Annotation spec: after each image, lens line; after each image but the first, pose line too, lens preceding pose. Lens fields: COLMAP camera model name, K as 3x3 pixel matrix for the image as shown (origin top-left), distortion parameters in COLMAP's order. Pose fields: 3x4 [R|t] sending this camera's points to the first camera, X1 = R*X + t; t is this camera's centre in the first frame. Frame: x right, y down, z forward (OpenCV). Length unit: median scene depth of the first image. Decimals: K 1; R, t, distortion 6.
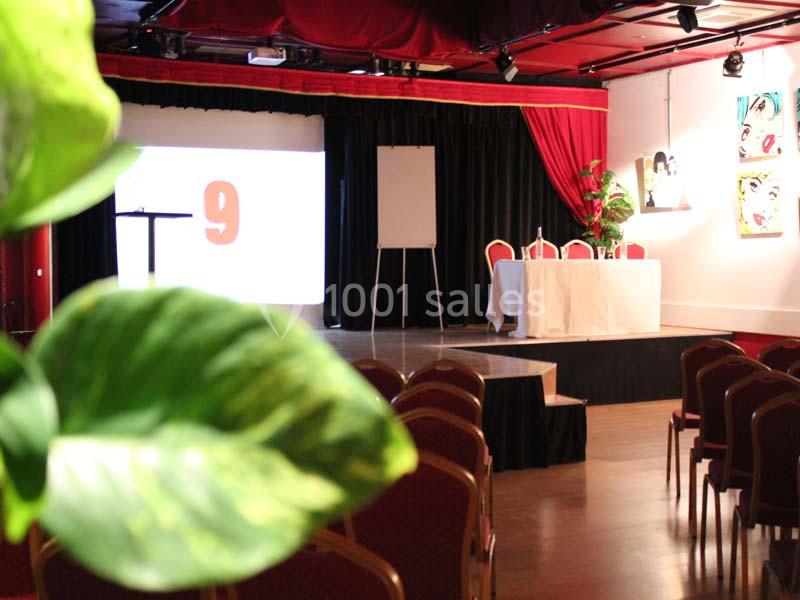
lens RADIAL K [[1121.6, 0, 399.5], [0, 1121.6, 296.3], [0, 0, 1]] dist [-0.041787, 0.000000]
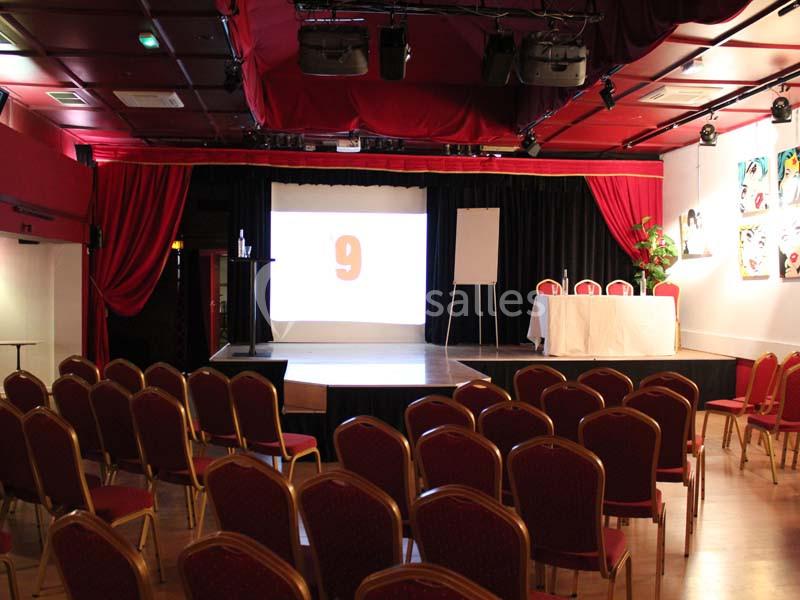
lens RADIAL K [[778.1, 0, 399.3], [0, 778.1, 298.5], [0, 0, 1]] dist [-0.105784, 0.000000]
pose [[0.935545, 0.019163, -0.352688, 0.248689], [-0.027350, 0.999459, -0.018242, -0.007097], [0.352148, 0.026712, 0.935563, 0.107143]]
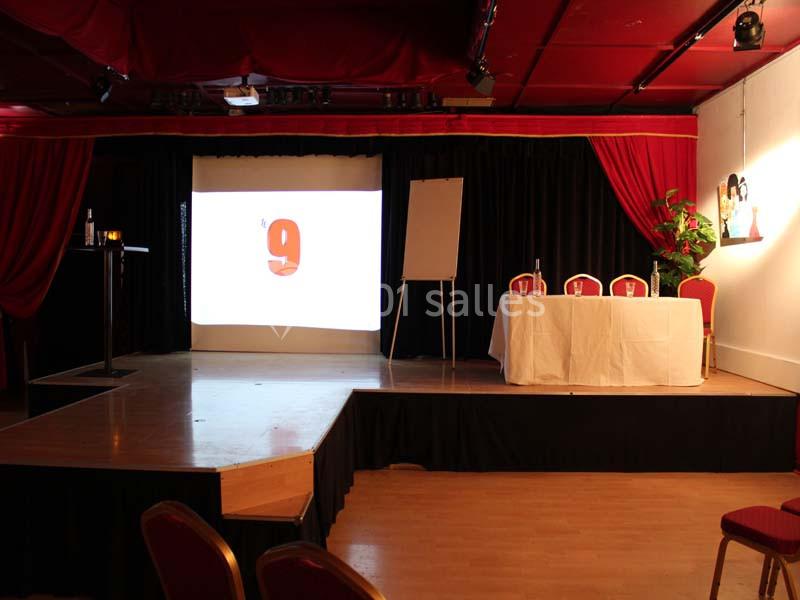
lens RADIAL K [[656.4, 0, 399.3], [0, 656.4, 305.5], [0, 0, 1]] dist [-0.125146, 0.046249]
pose [[0.869880, 0.032438, -0.492196, 0.272298], [-0.033215, 0.999423, 0.007163, -0.024099], [0.492144, 0.010118, 0.870455, 0.480980]]
